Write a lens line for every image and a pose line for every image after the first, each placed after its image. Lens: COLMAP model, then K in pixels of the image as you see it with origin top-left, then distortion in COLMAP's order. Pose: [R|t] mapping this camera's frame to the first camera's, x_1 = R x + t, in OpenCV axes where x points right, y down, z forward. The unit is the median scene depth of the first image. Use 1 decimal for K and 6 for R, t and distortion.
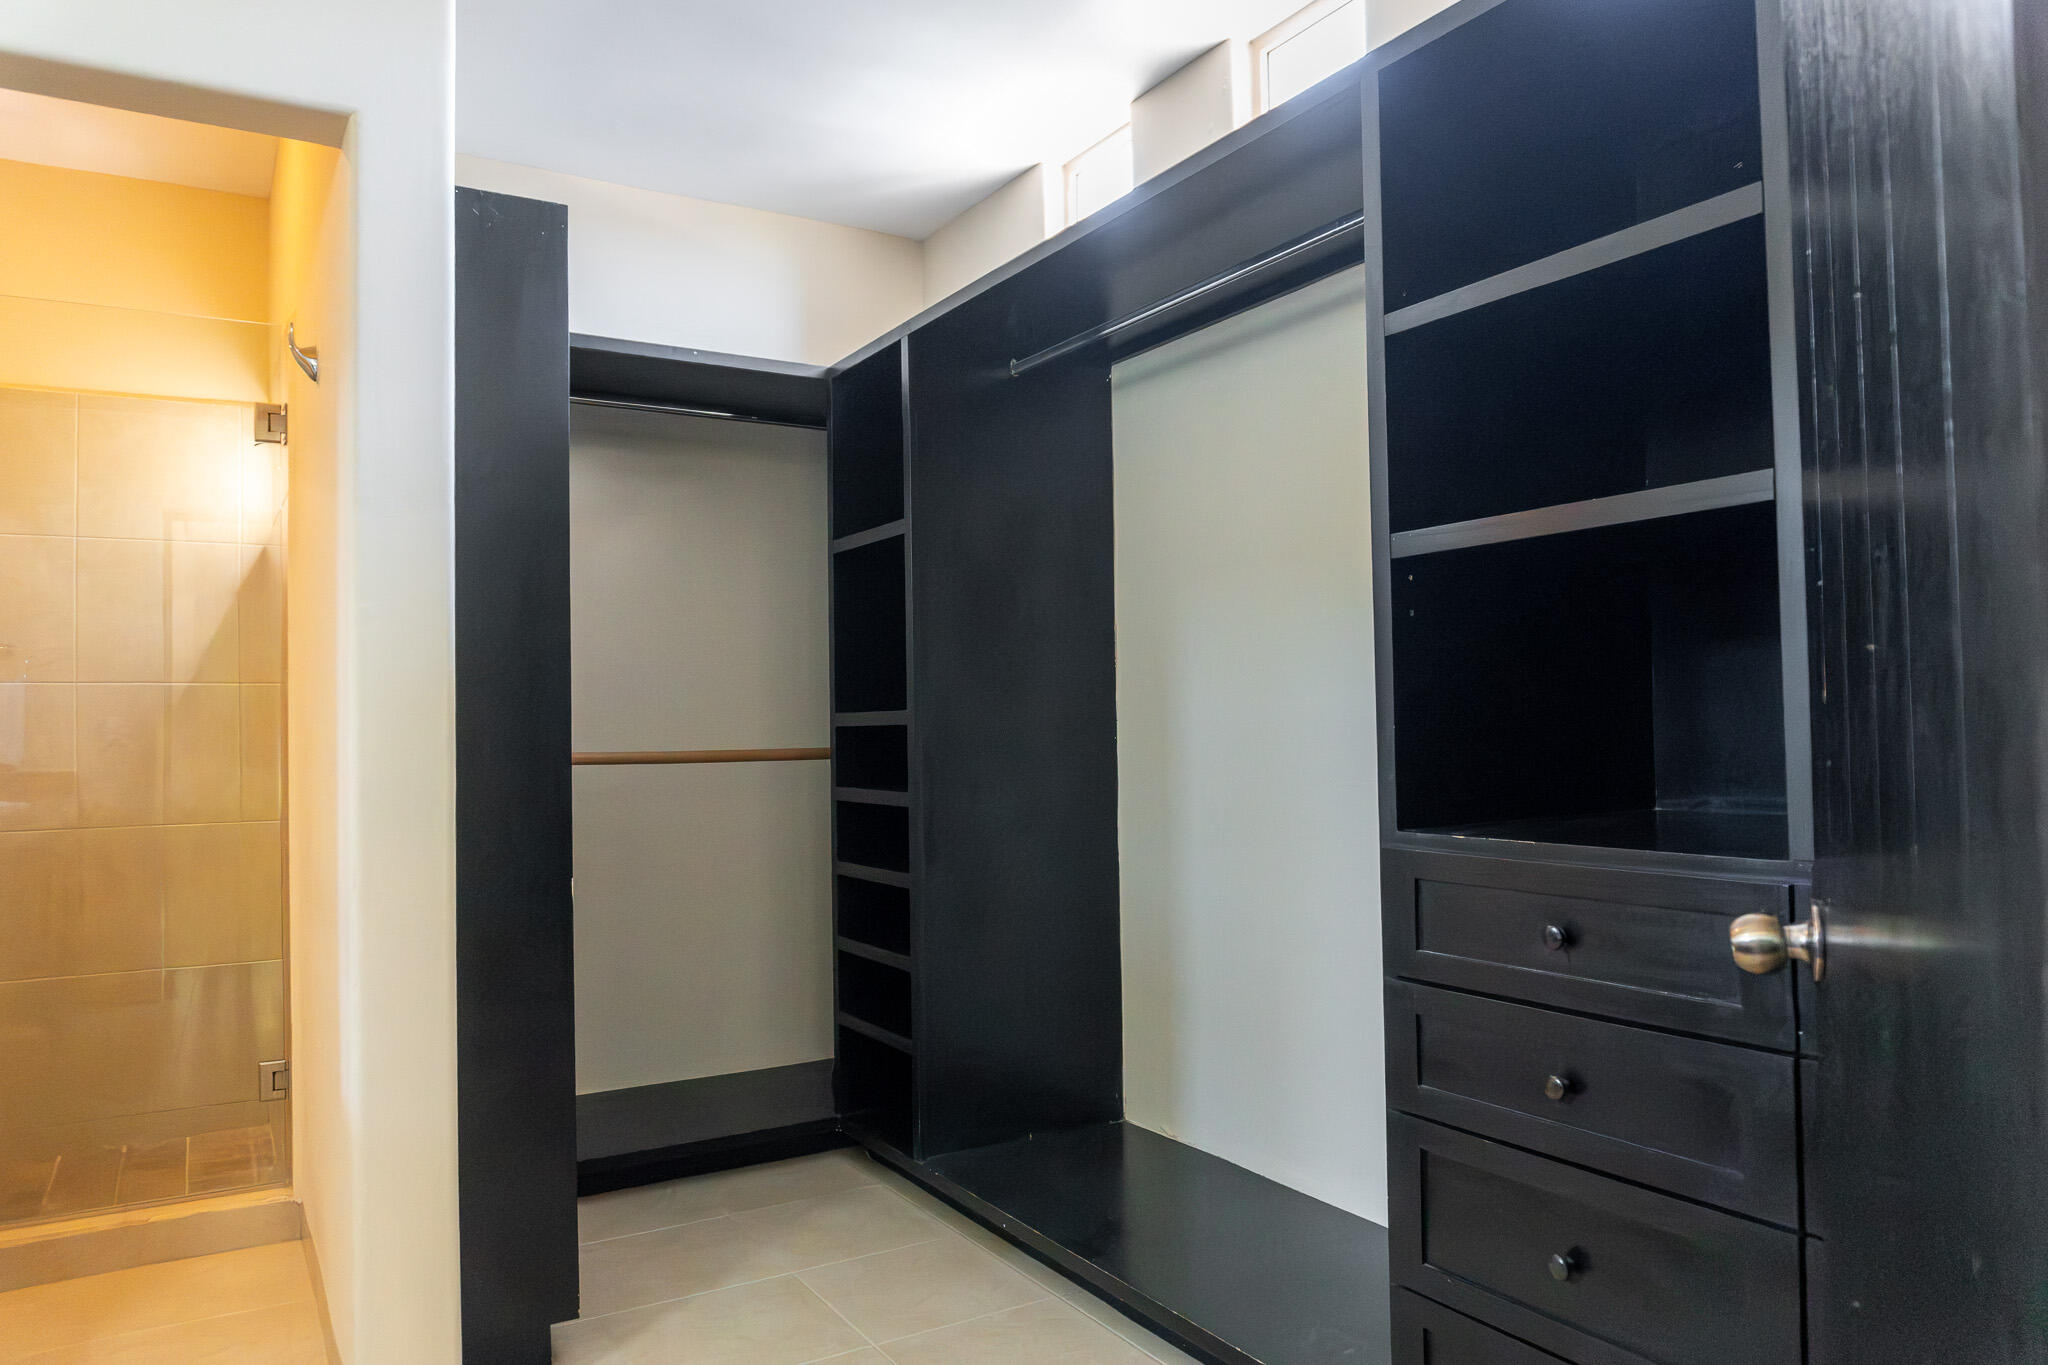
lens RADIAL K [[1369.4, 0, 1016.0], [0, 1369.4, 684.2], [0, 0, 1]] dist [-0.022211, -0.002088]
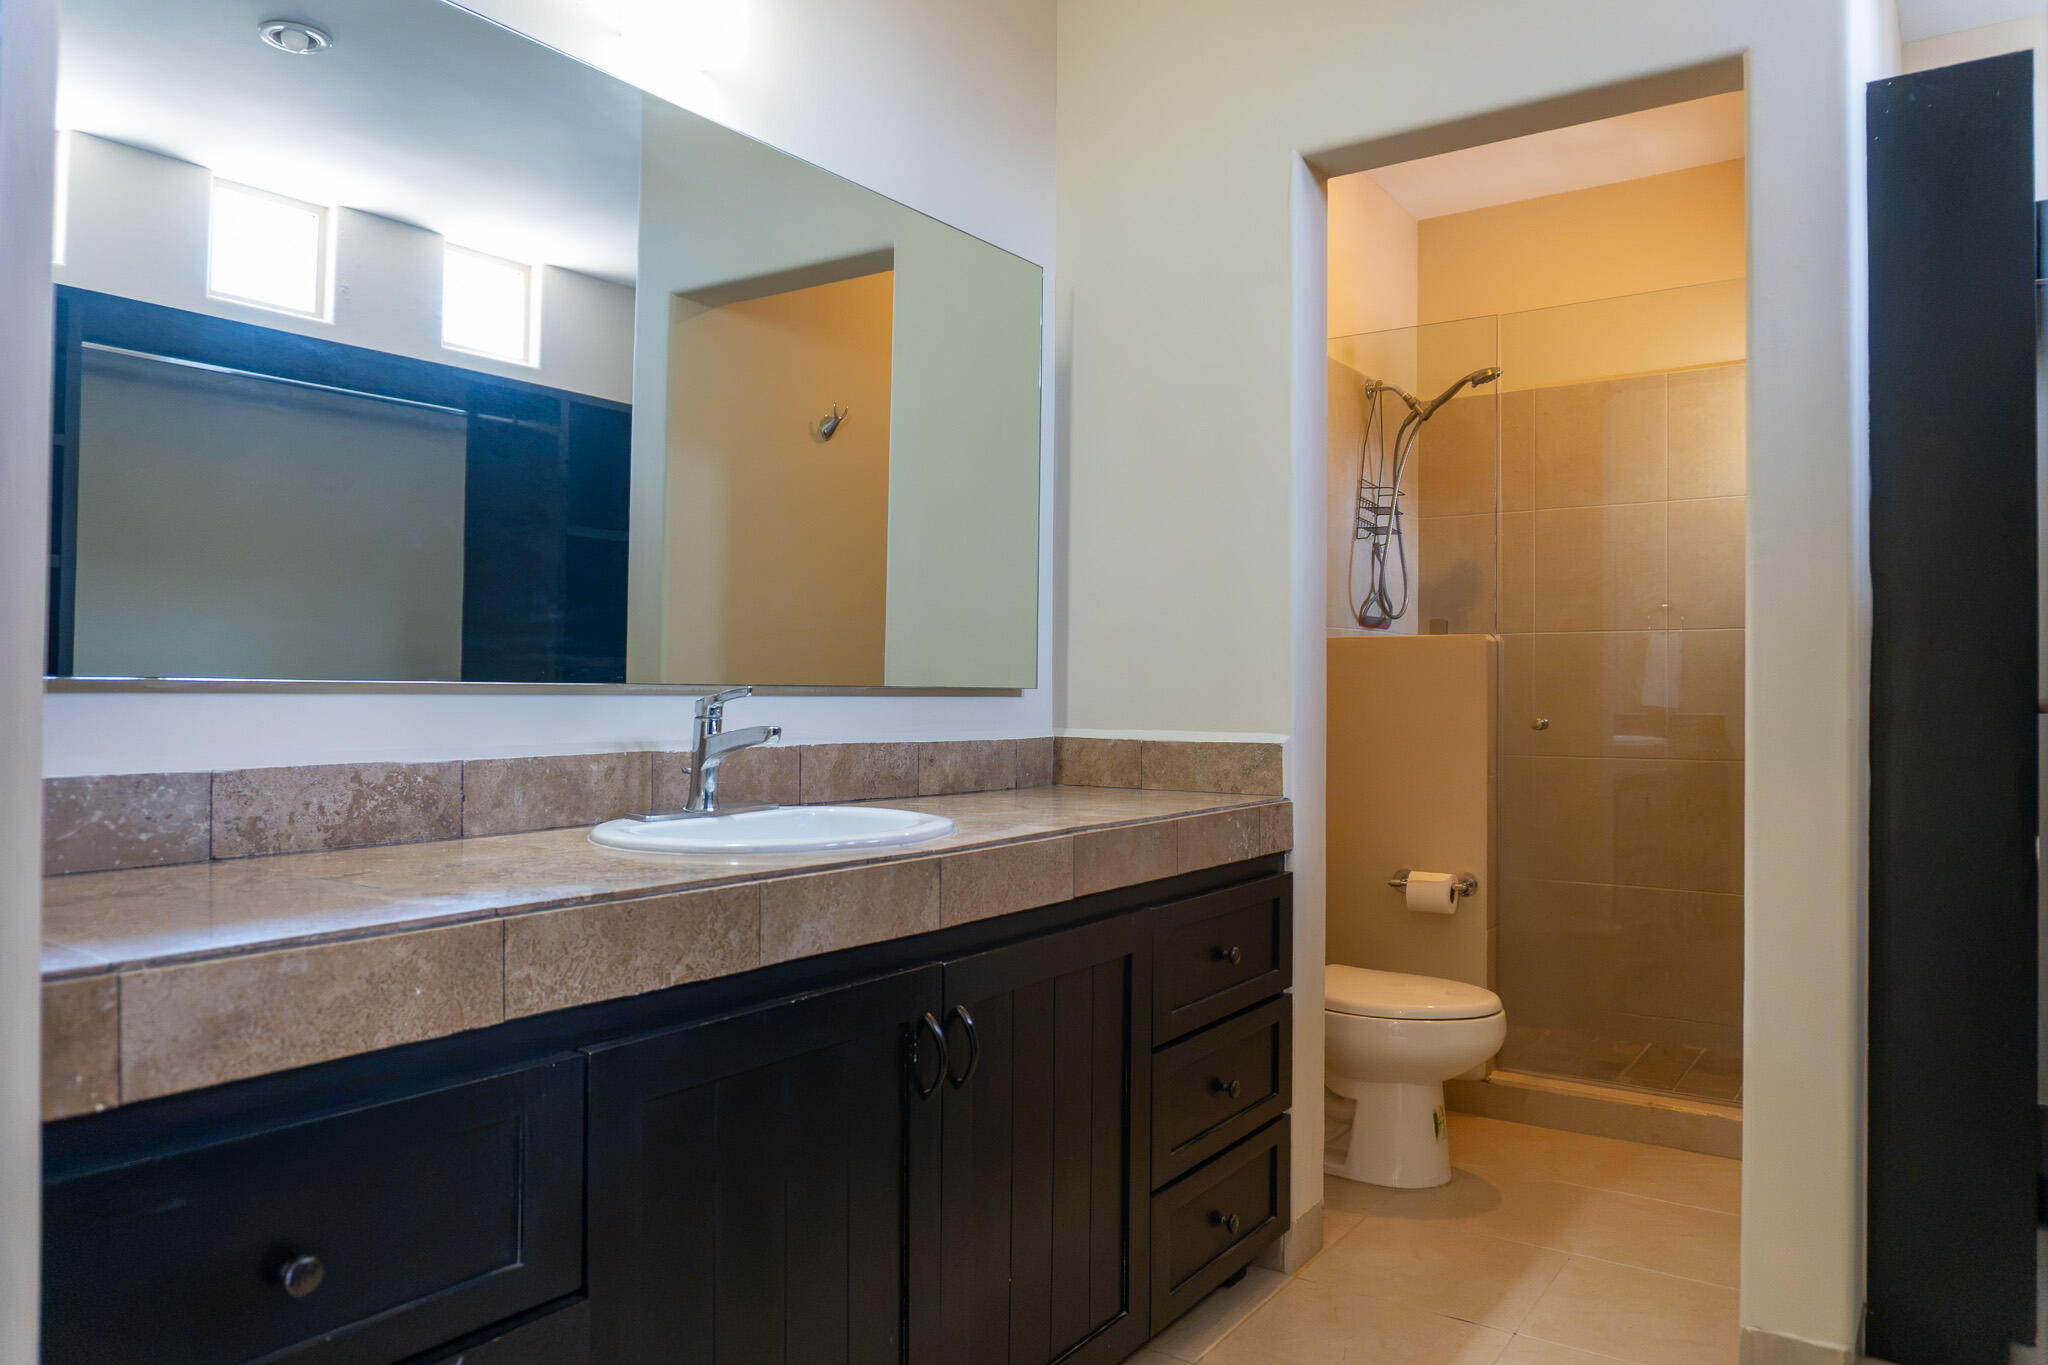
lens RADIAL K [[1369.4, 0, 1016.0], [0, 1369.4, 684.2], [0, 0, 1]] dist [-0.022211, -0.002088]
pose [[0.399170, 0.013278, -0.916781, 0.154211], [0.014027, 0.999690, 0.020586, 0.015162], [0.916770, -0.021077, 0.398860, 0.059980]]
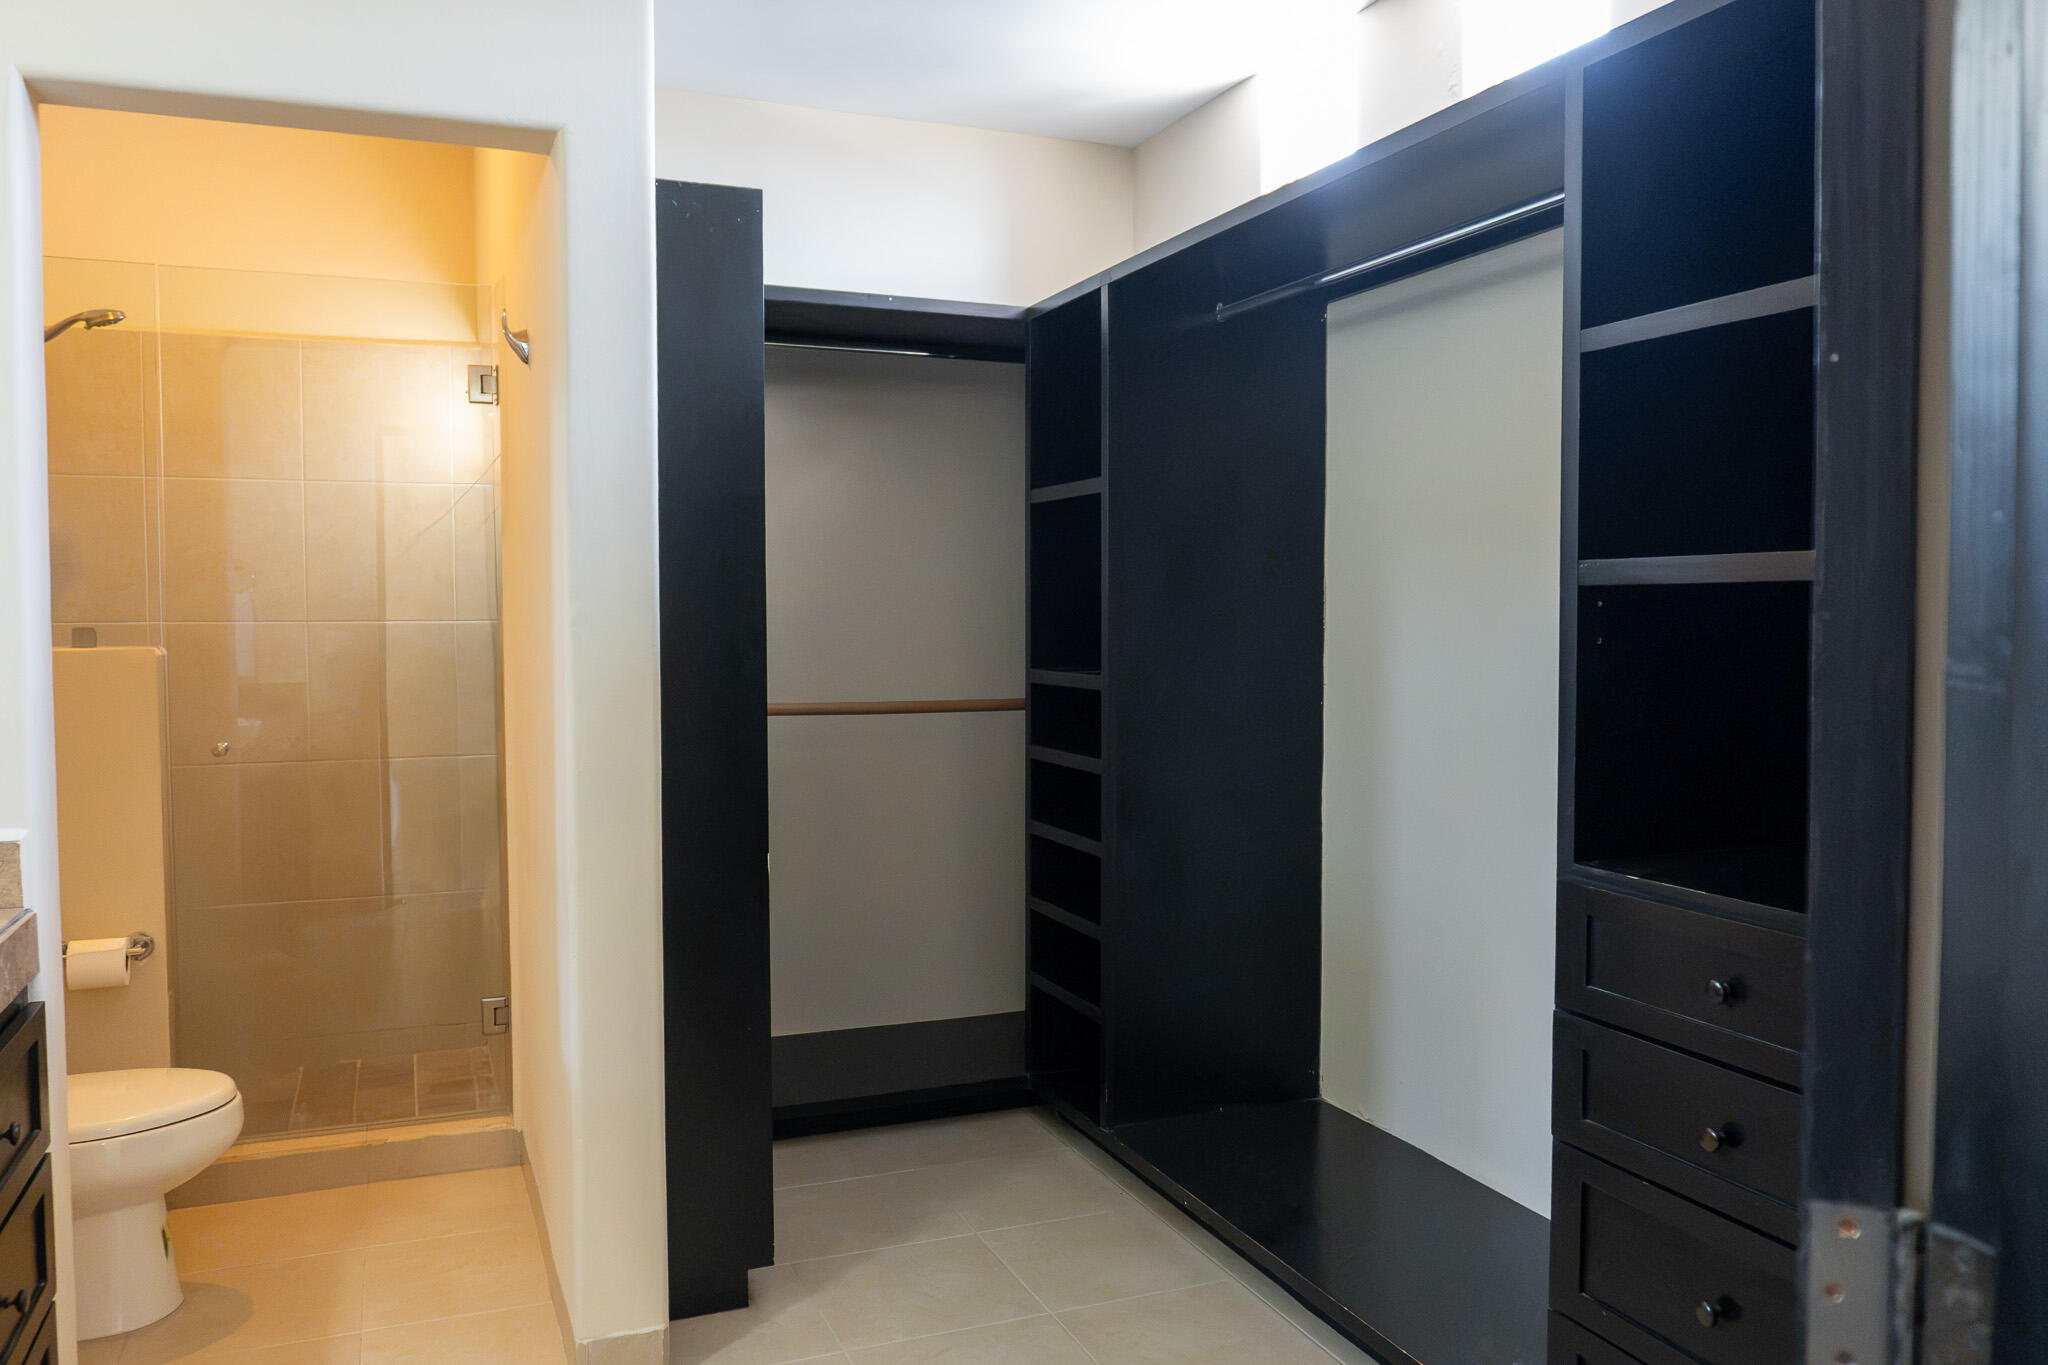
lens RADIAL K [[1531.2, 0, 1012.0], [0, 1531.2, 673.2], [0, 0, 1]] dist [-0.021242, 0.000023]
pose [[0.987354, 0.021798, -0.157026, 0.029851], [-0.010047, 0.997115, 0.075242, -0.065923], [0.158213, -0.072713, 0.984724, -0.083898]]
